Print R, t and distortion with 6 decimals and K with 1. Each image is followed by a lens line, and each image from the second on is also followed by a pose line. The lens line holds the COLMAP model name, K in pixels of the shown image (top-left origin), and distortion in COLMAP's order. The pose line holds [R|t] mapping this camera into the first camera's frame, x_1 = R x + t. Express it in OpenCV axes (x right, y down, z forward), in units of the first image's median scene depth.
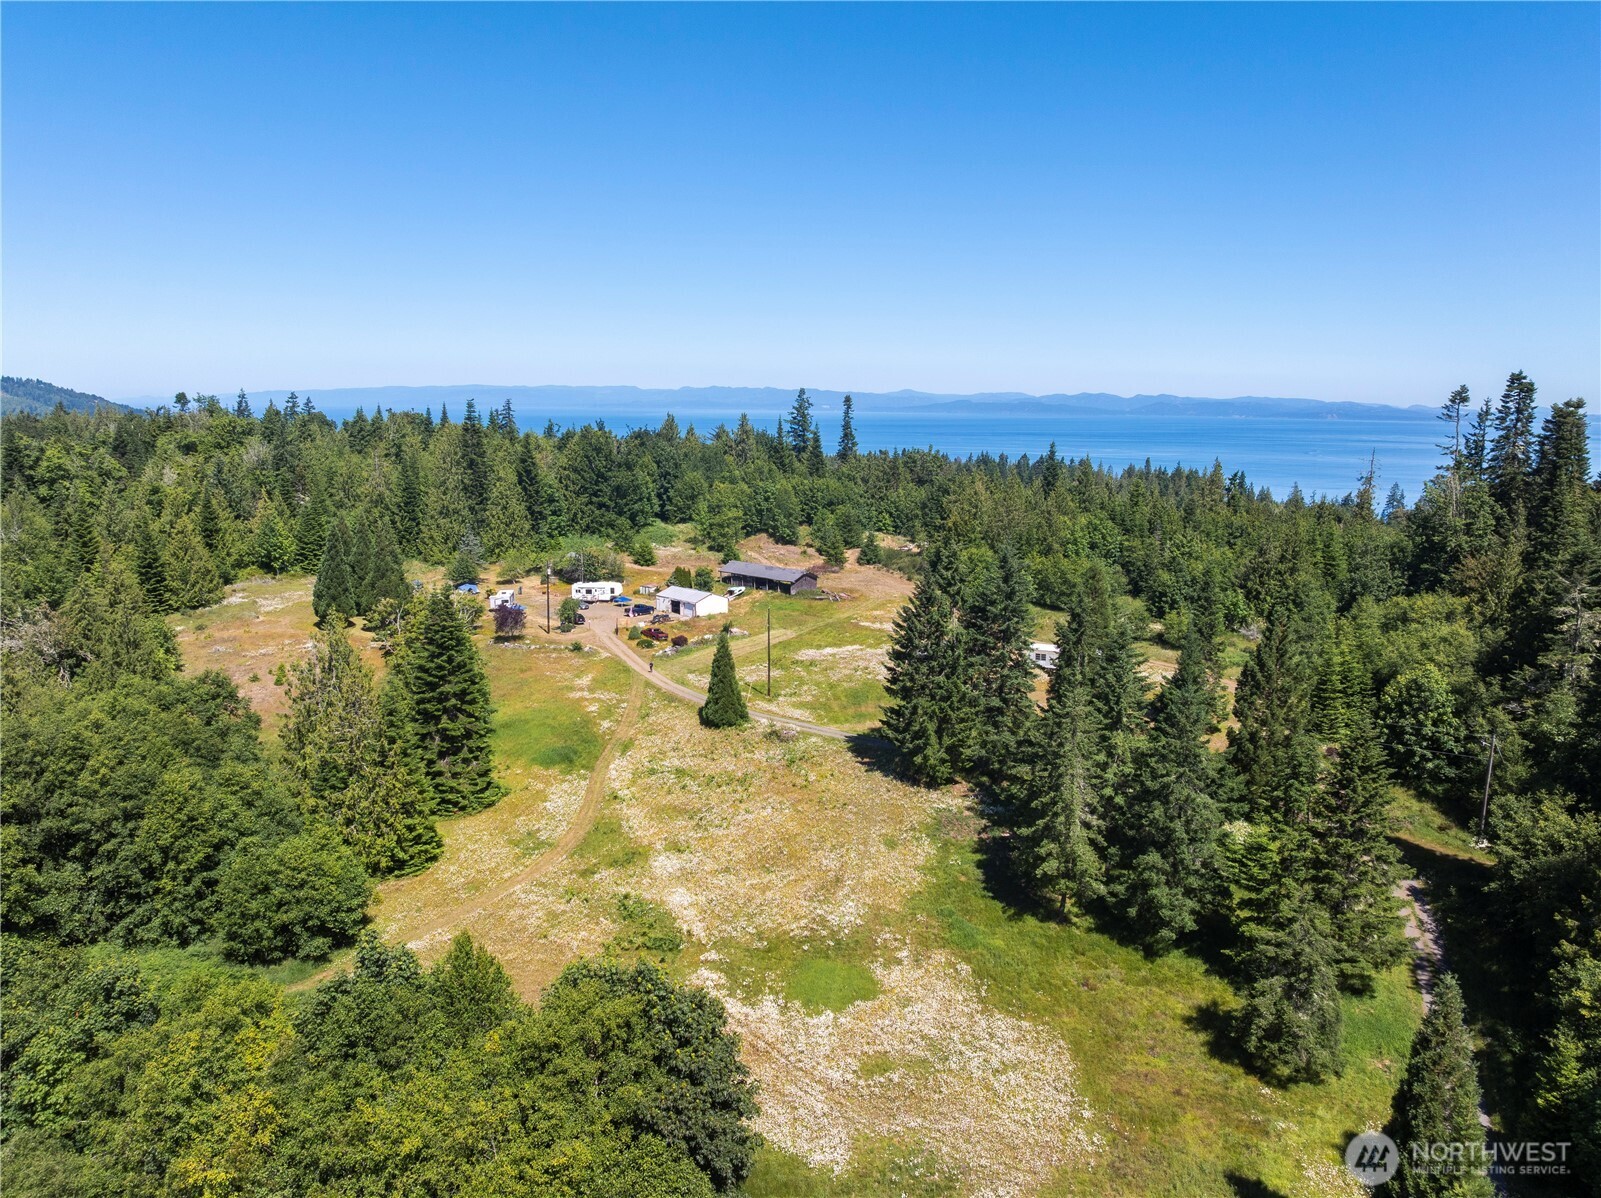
lens RADIAL K [[1123.1, 0, 798.0], [0, 1123.1, 601.1], [0, 0, 1]] dist [-0.053584, 0.023151]
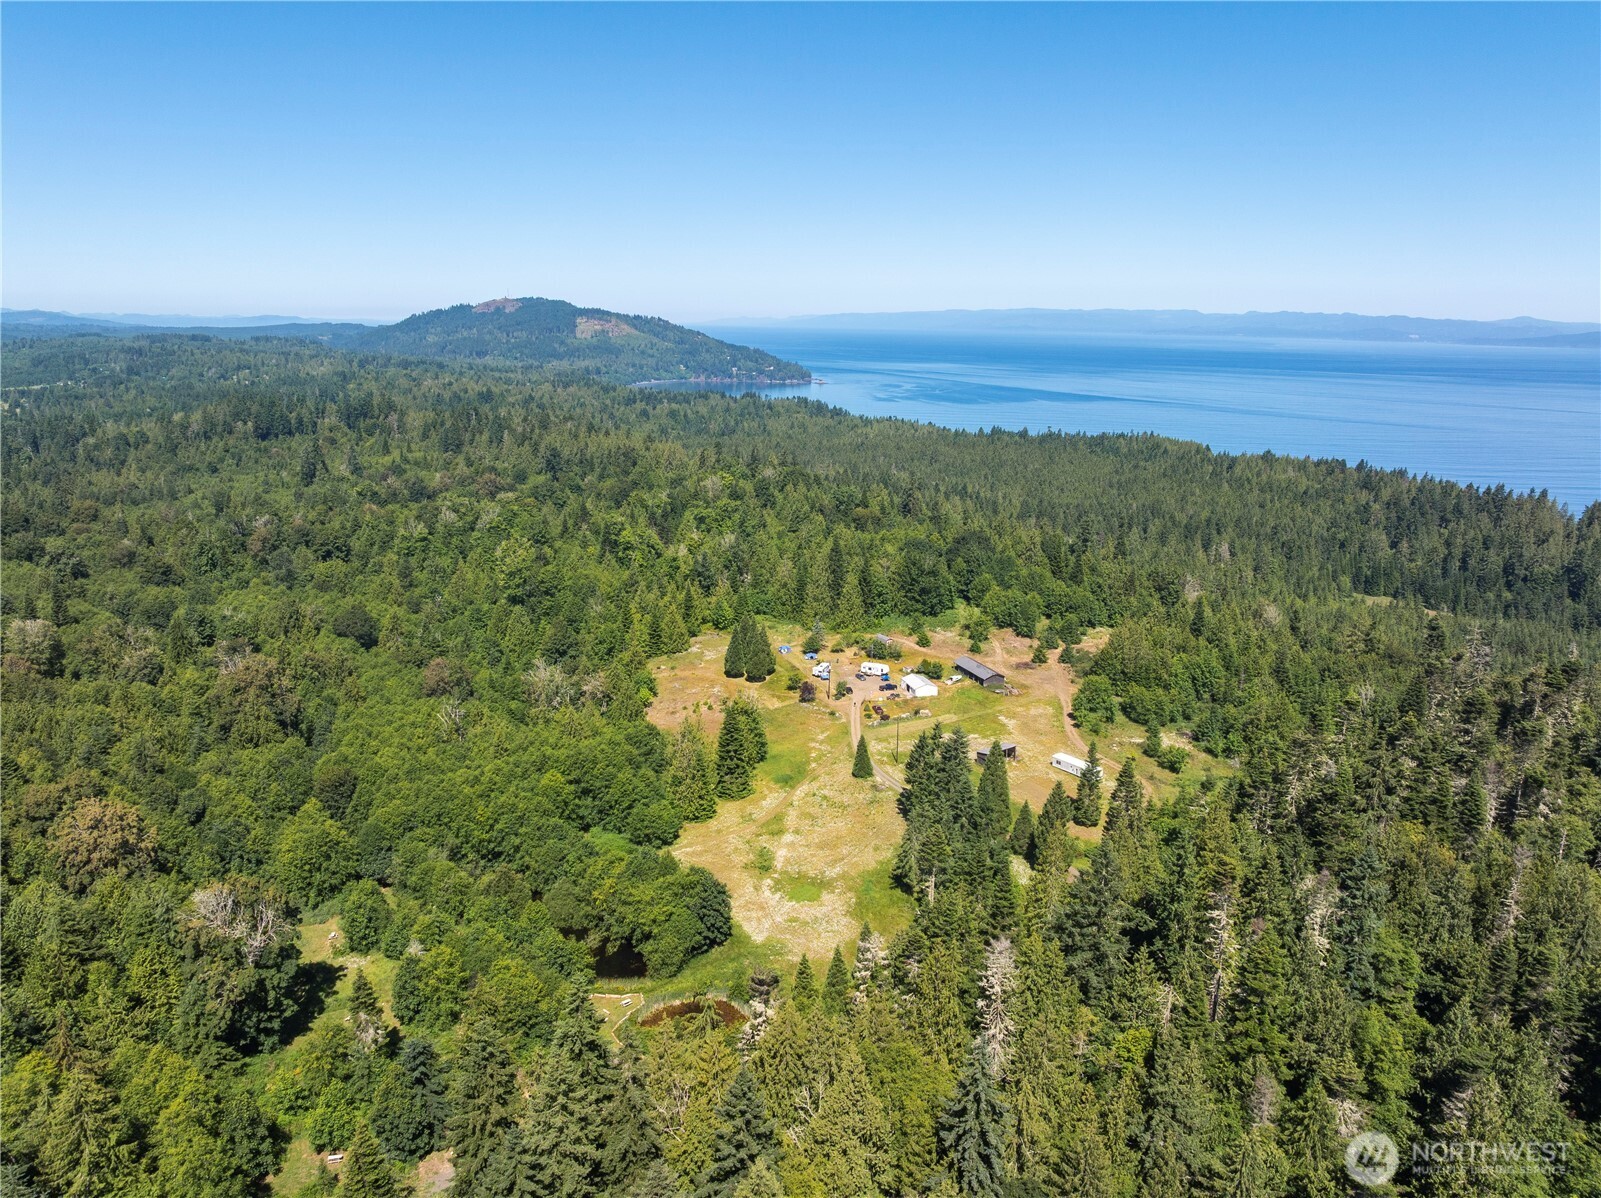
lens RADIAL K [[1123.1, 0, 800.4], [0, 1123.1, 598.2], [0, 0, 1]] dist [-0.053584, 0.023151]
pose [[0.887835, 0.111283, -0.446503, 0.811565], [-0.080879, 0.992950, 0.086654, -0.434994], [0.452998, -0.040822, 0.890576, -1.009599]]
